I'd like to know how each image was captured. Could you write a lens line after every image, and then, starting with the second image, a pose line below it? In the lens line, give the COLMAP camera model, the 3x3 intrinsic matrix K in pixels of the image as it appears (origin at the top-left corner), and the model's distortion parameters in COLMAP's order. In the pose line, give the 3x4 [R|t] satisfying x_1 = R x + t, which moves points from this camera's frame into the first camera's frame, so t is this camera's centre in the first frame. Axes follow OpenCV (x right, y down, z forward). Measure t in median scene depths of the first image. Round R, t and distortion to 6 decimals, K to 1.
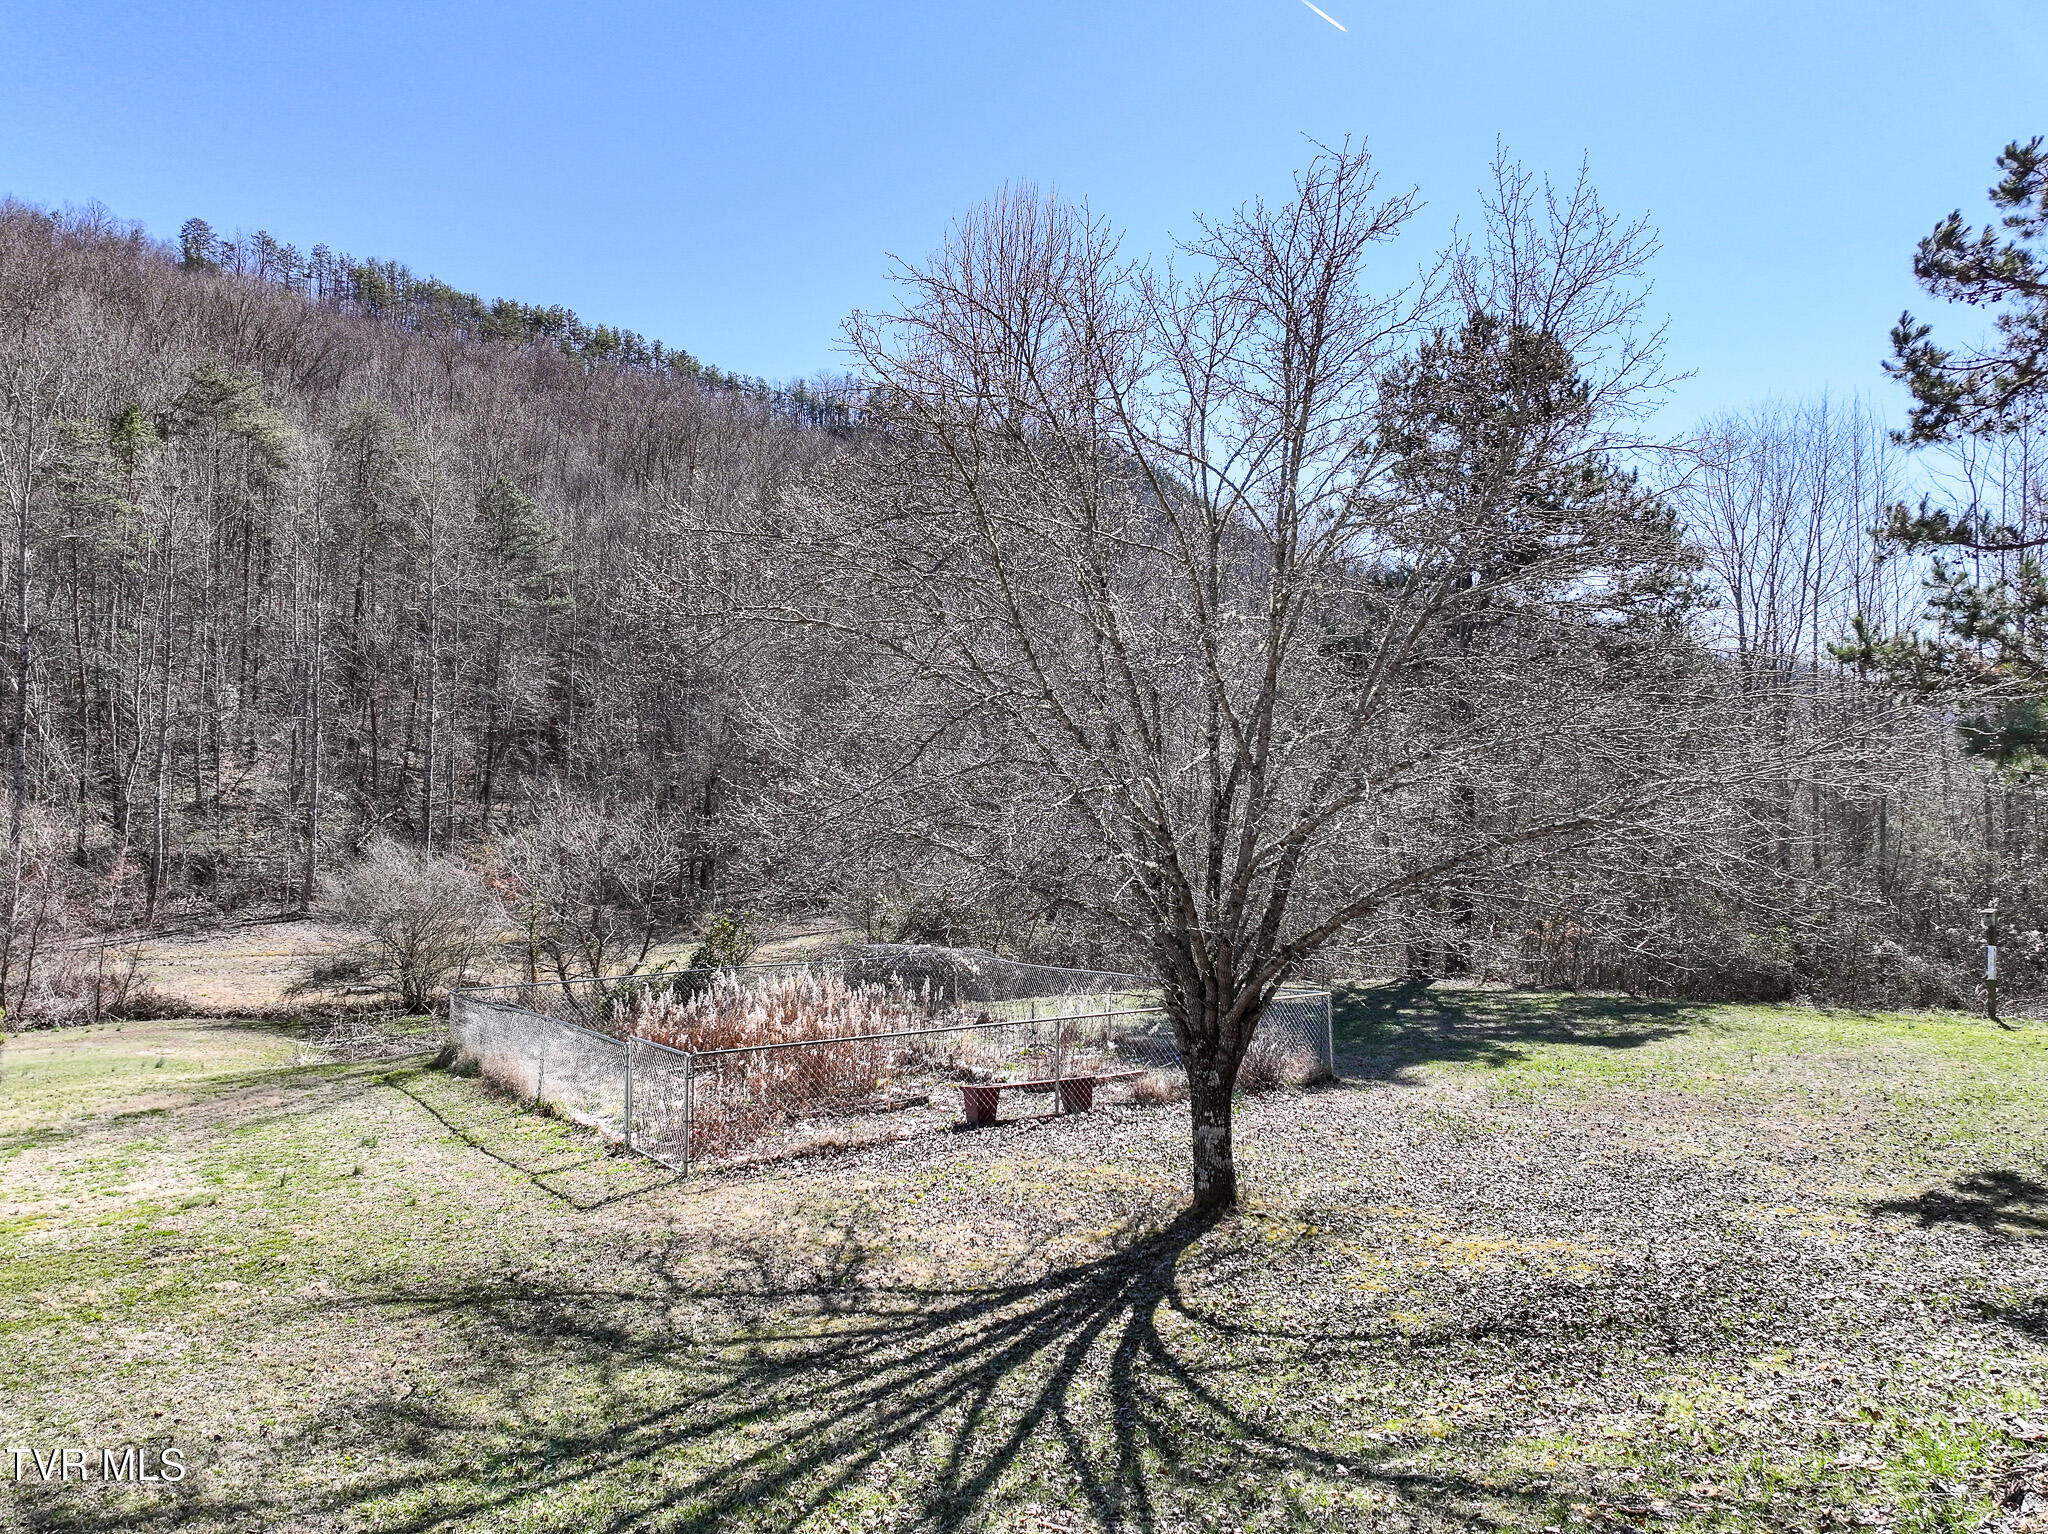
lens RADIAL K [[1433.9, 0, 1030.2], [0, 1433.9, 761.6], [0, 0, 1]] dist [-0.002367, 0.019950]
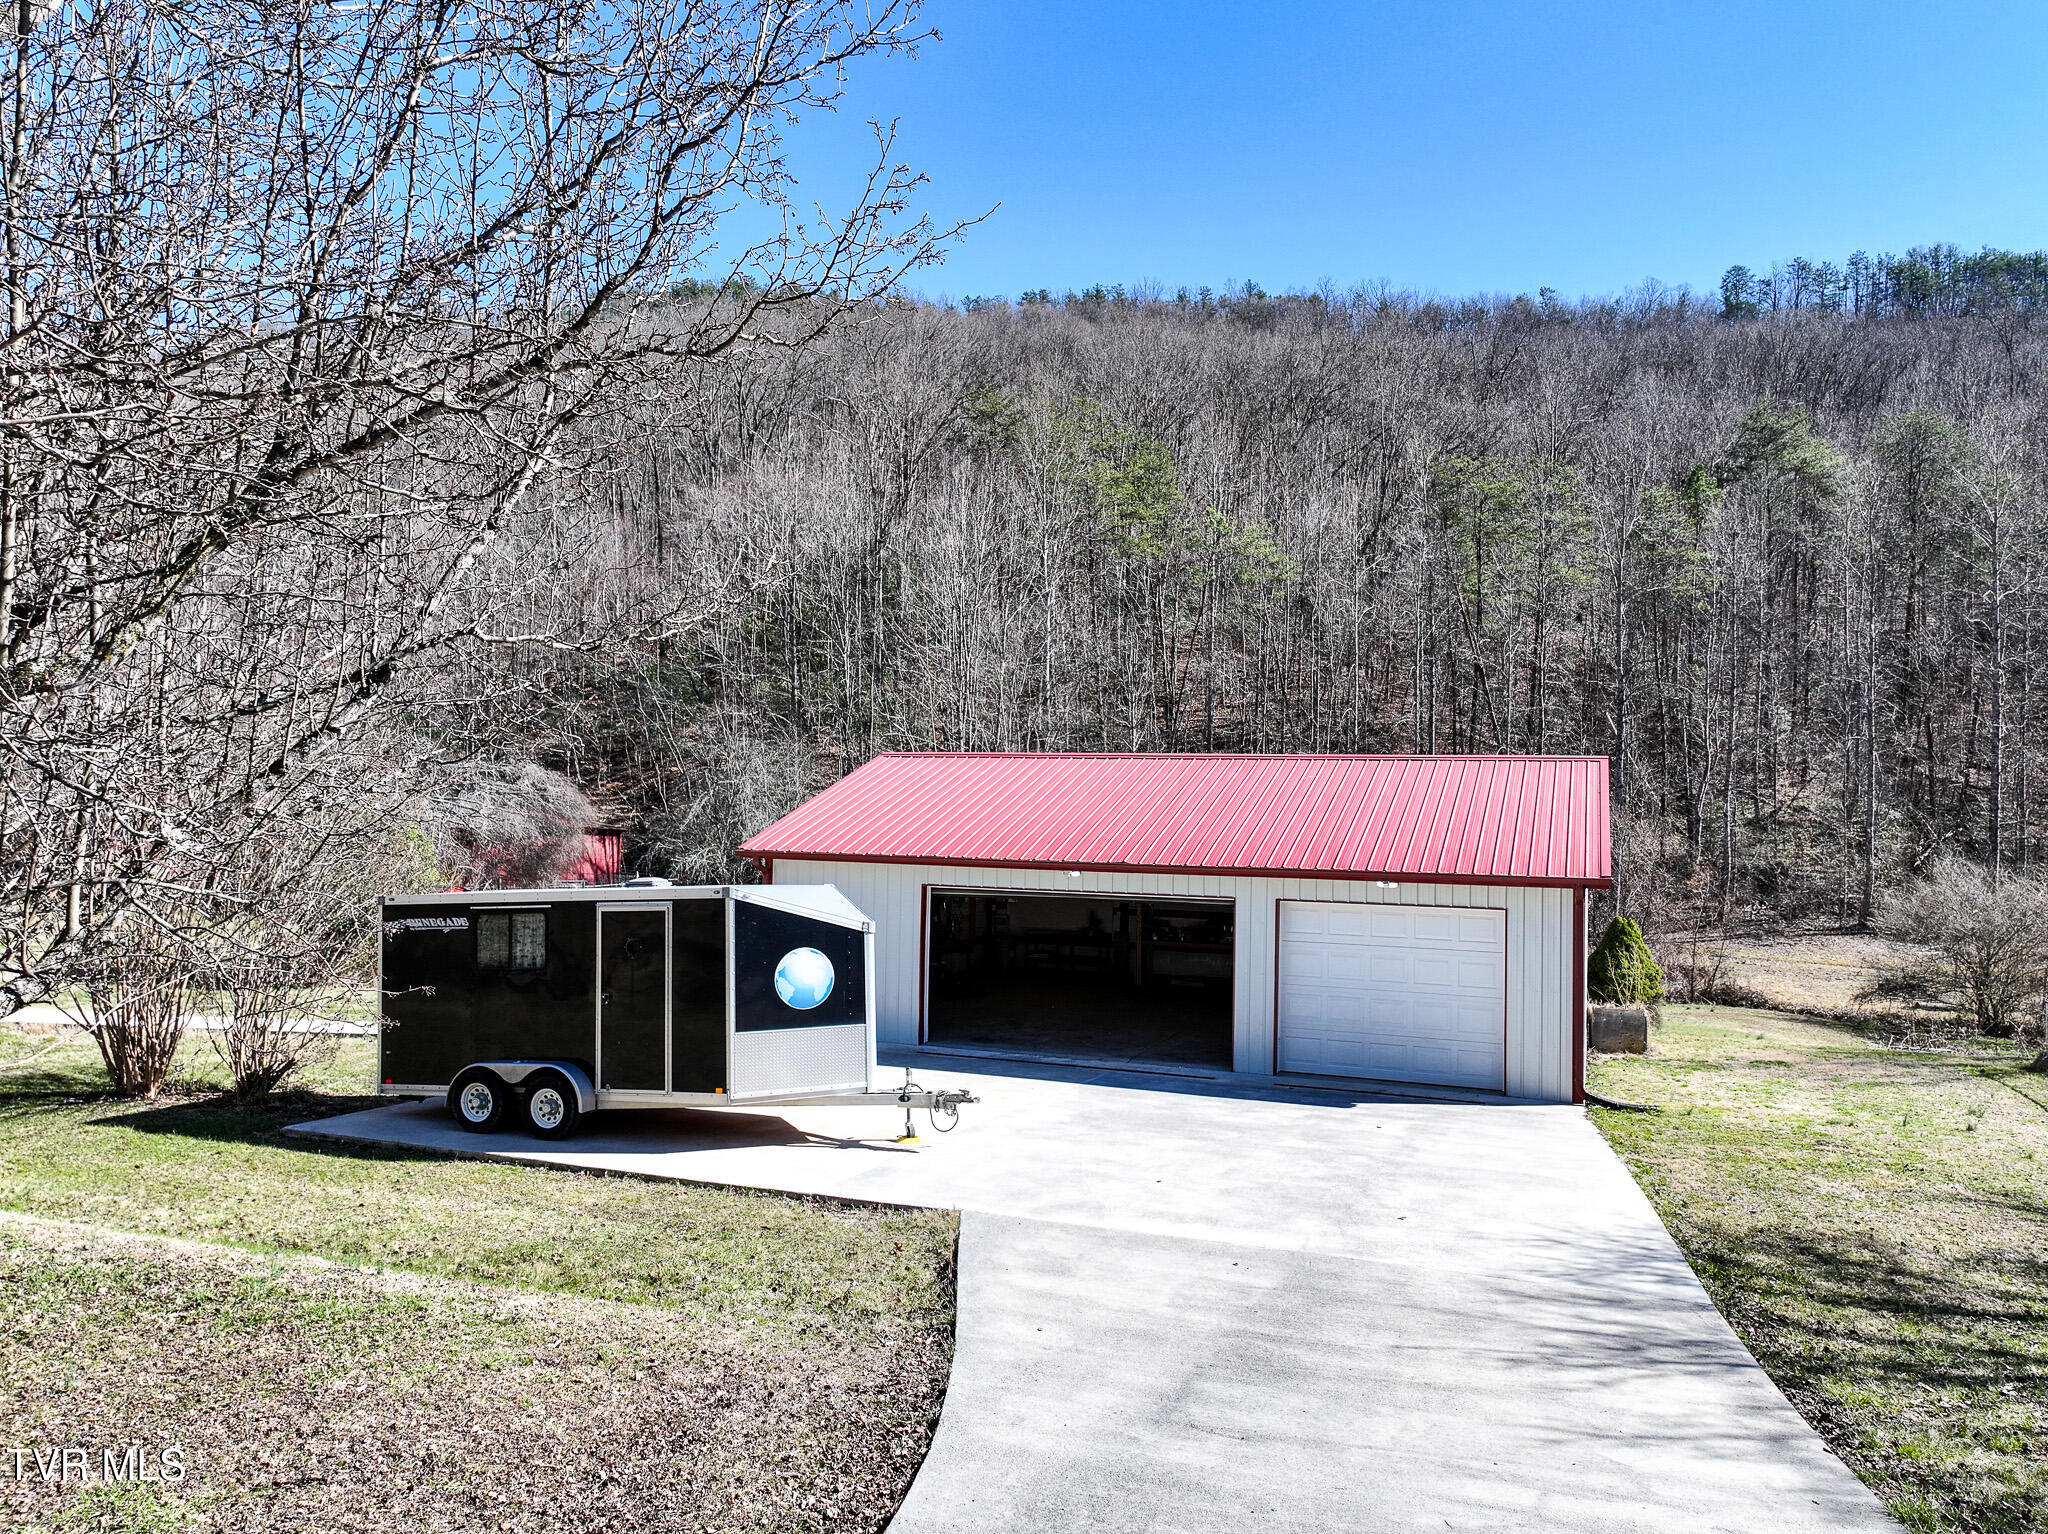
lens RADIAL K [[1433.9, 0, 1029.9], [0, 1433.9, 758.5], [0, 0, 1]] dist [-0.002367, 0.019950]
pose [[0.554281, -0.018451, -0.832125, 0.018310], [0.006379, 0.999819, -0.017921, -0.000724], [0.832305, 0.004625, 0.554299, -0.058845]]
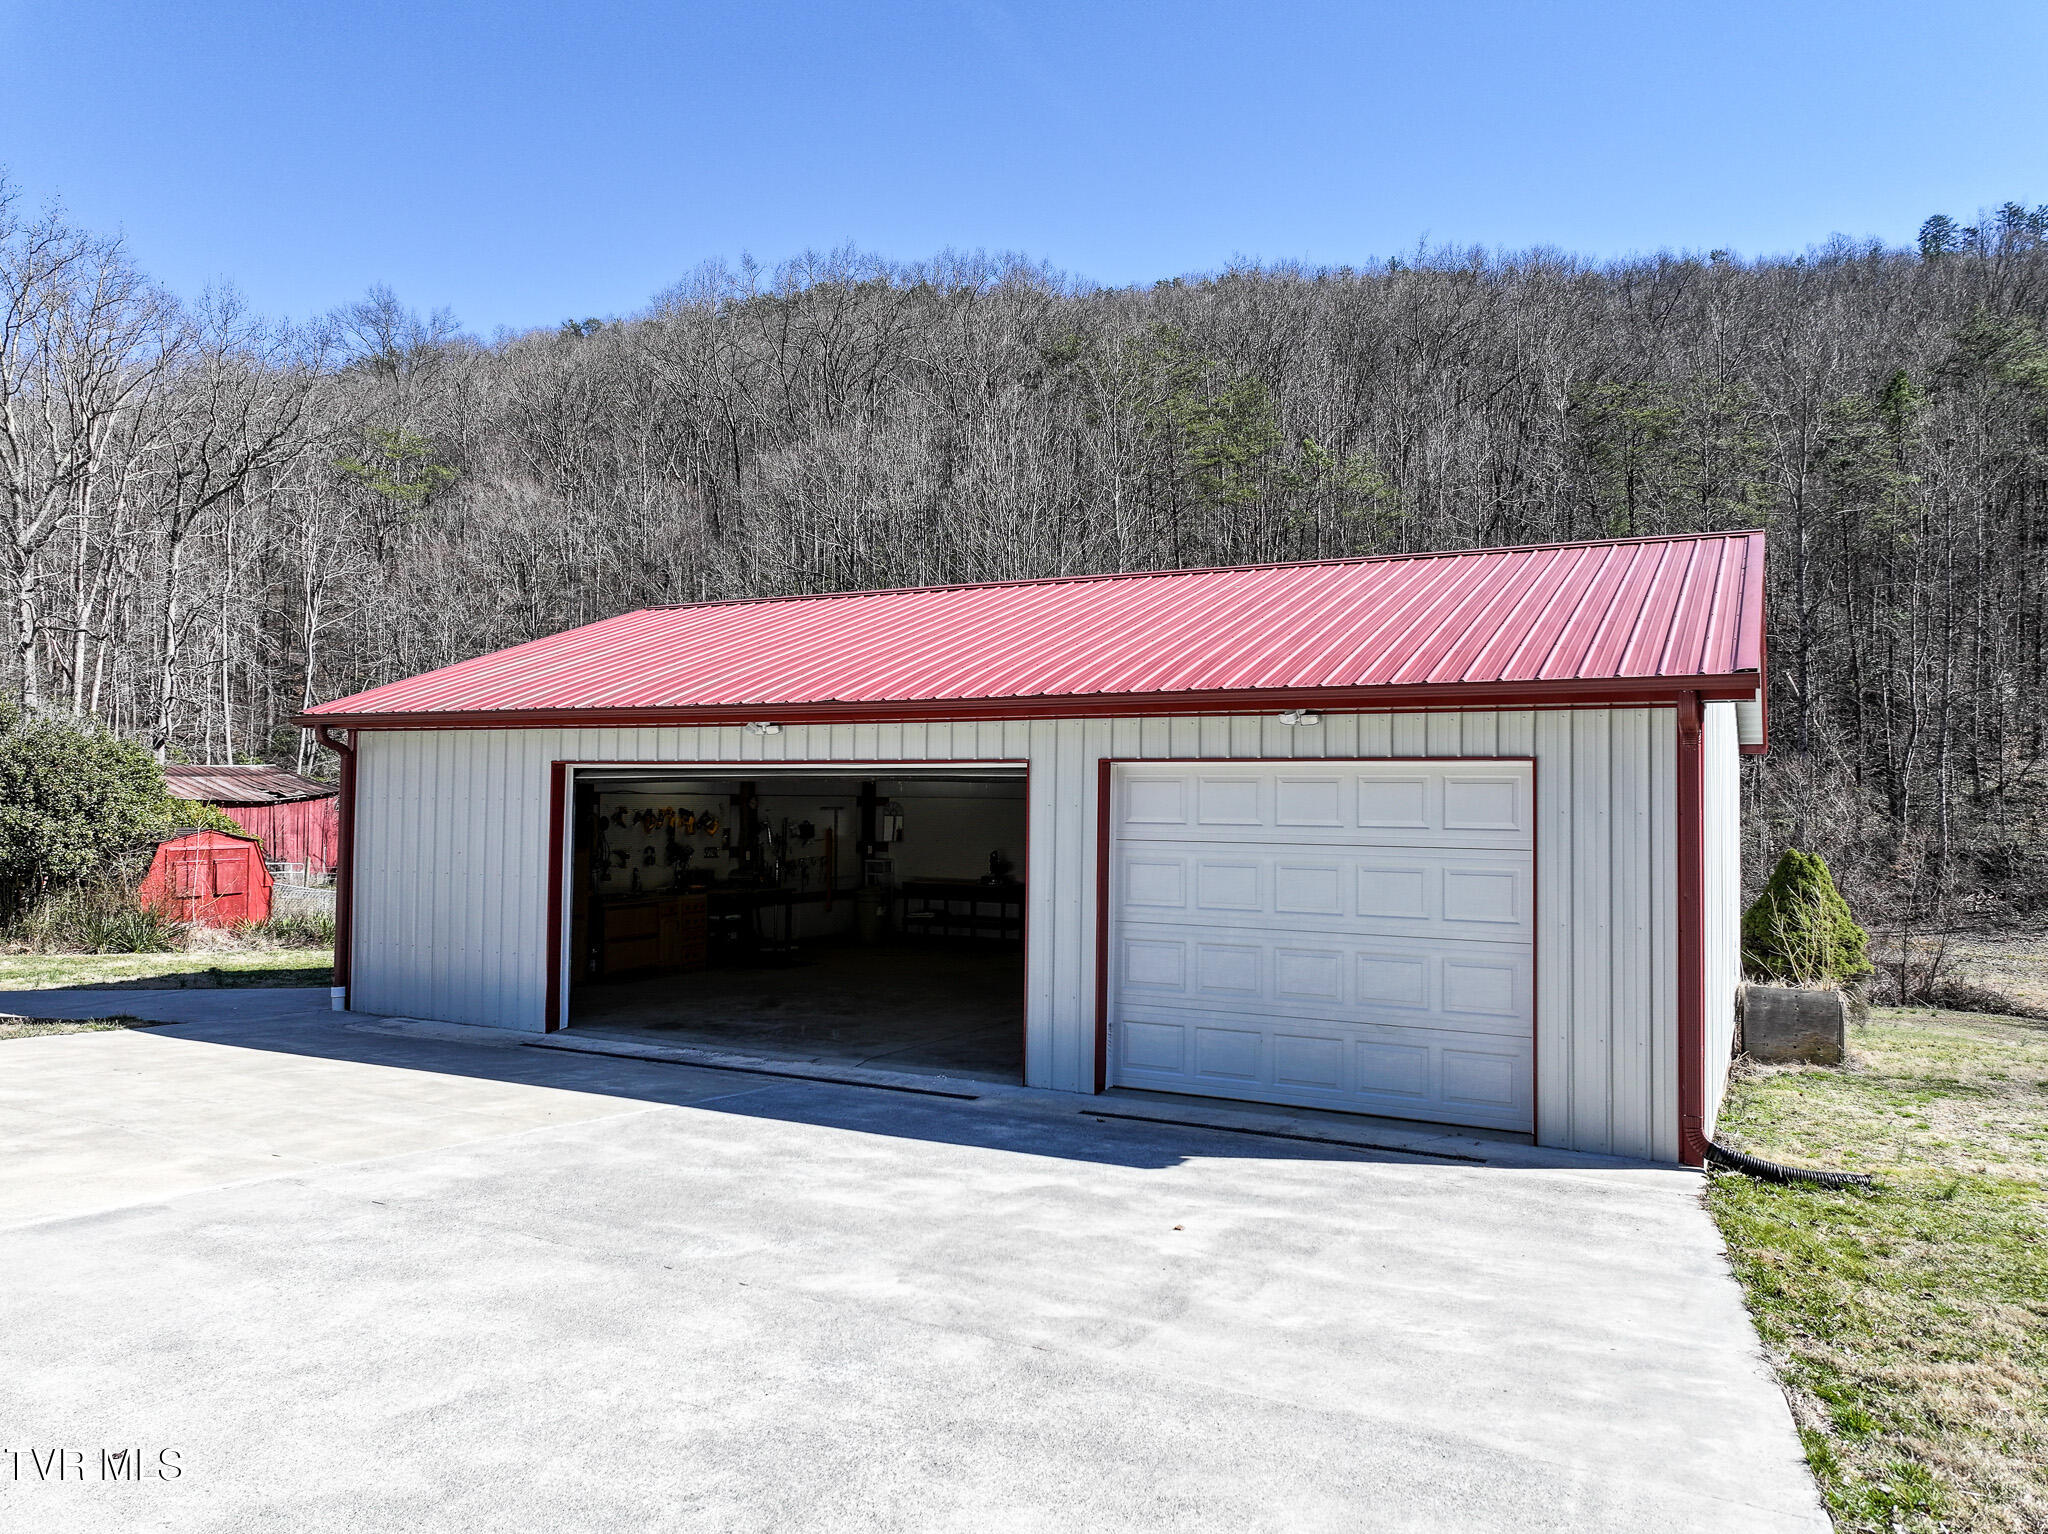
lens RADIAL K [[1433.9, 0, 1033.8], [0, 1433.9, 763.1], [0, 0, 1]] dist [-0.002367, 0.019950]
pose [[0.464581, -0.026322, -0.885139, -0.055090], [0.012435, 0.999653, -0.023201, 0.023687], [0.885443, -0.000228, 0.464747, 0.052647]]
